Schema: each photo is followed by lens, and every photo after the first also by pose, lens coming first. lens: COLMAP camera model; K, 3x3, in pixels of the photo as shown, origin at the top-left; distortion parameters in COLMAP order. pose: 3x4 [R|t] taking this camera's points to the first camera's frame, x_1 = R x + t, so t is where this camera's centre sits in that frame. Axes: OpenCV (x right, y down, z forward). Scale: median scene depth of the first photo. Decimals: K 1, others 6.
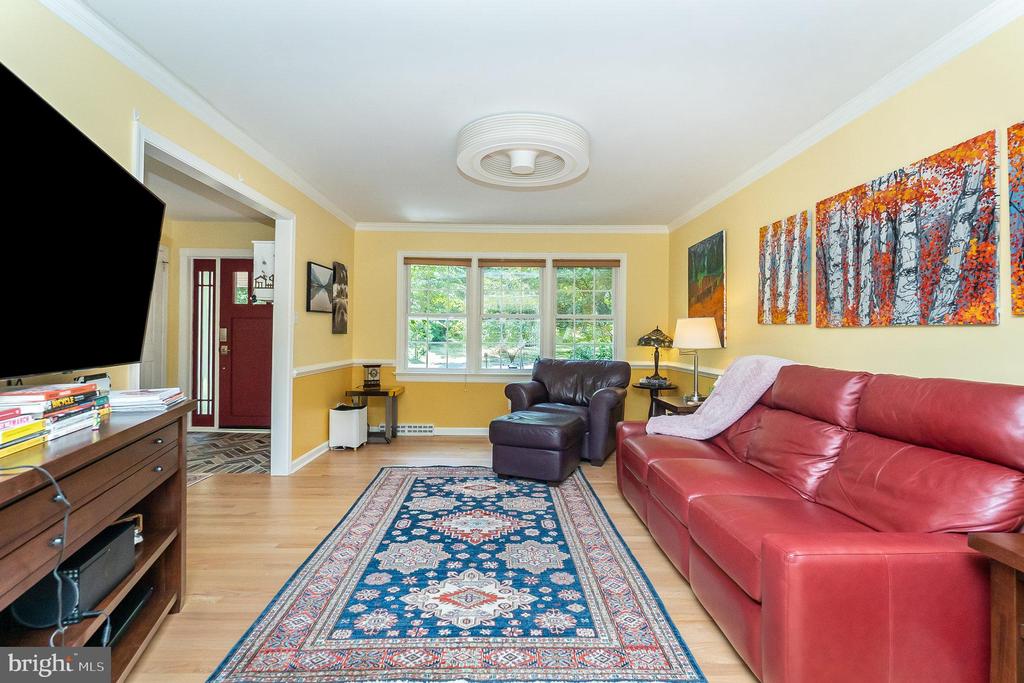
lens RADIAL K [[457.0, 0, 504.0], [0, 457.0, 338.1], [0, 0, 1]] dist [-0.002419, 0.000810]
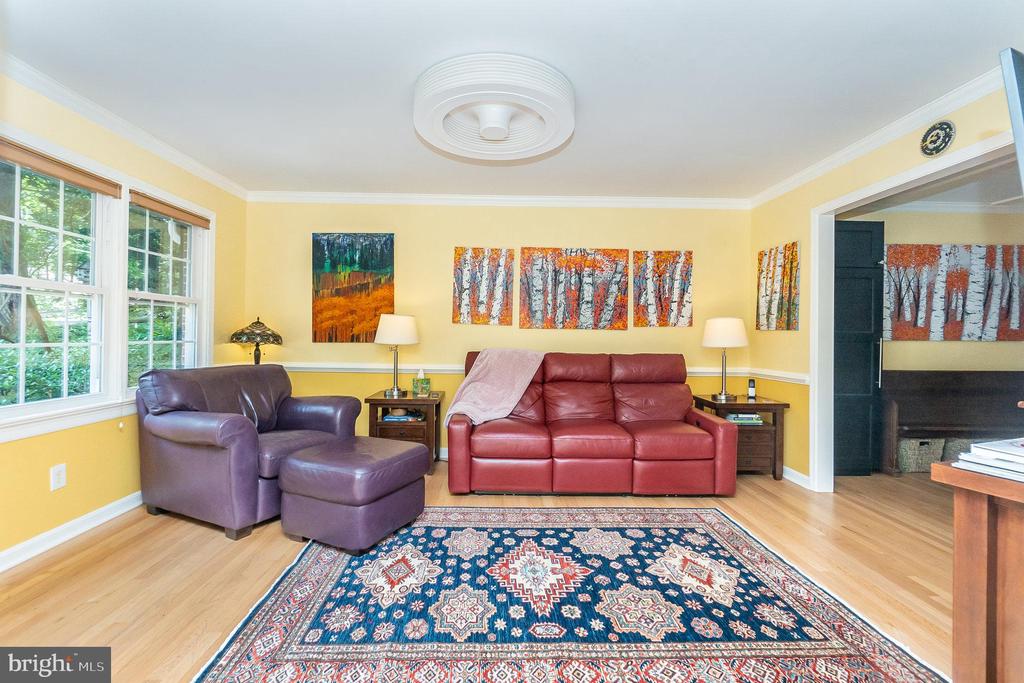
lens RADIAL K [[457.0, 0, 504.0], [0, 457.0, 338.3], [0, 0, 1]] dist [-0.002419, 0.000810]
pose [[-0.010718, -0.011430, 0.999877, -1.053270], [-0.008125, 0.999903, 0.011344, -0.008064], [-0.999910, -0.008003, -0.010810, 1.325152]]
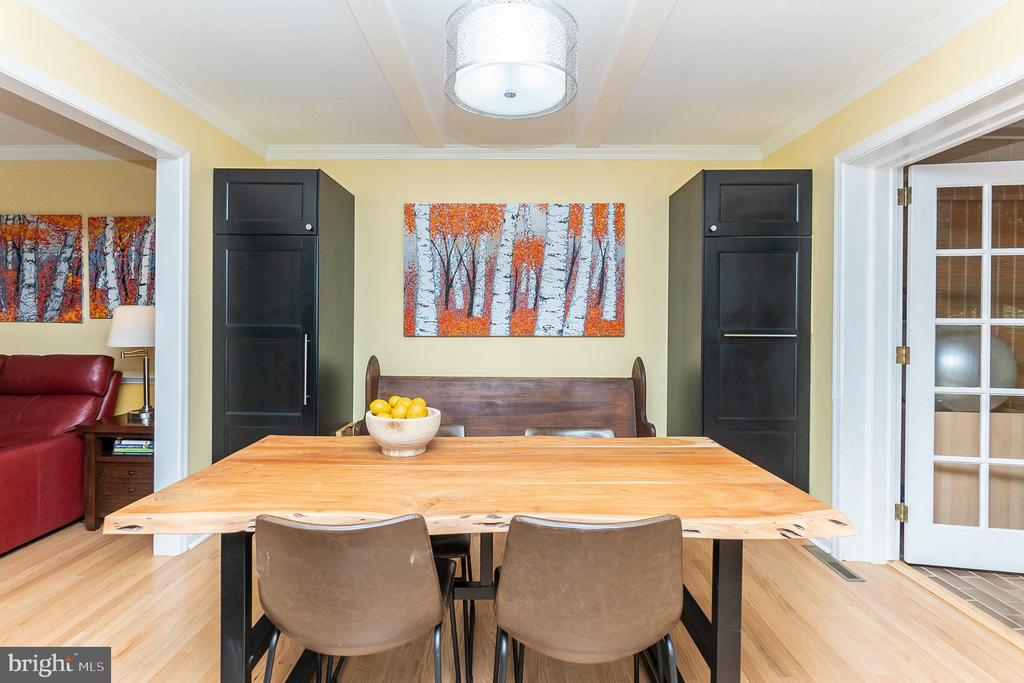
lens RADIAL K [[499.4, 0, 498.6], [0, 499.4, 325.4], [0, 0, 1]] dist [0.001865, -0.000419]
pose [[0.031608, -0.006300, 0.999480, -0.675856], [-0.005735, 0.999963, 0.006484, -0.033598], [-0.999484, -0.005937, 0.031570, -0.566753]]
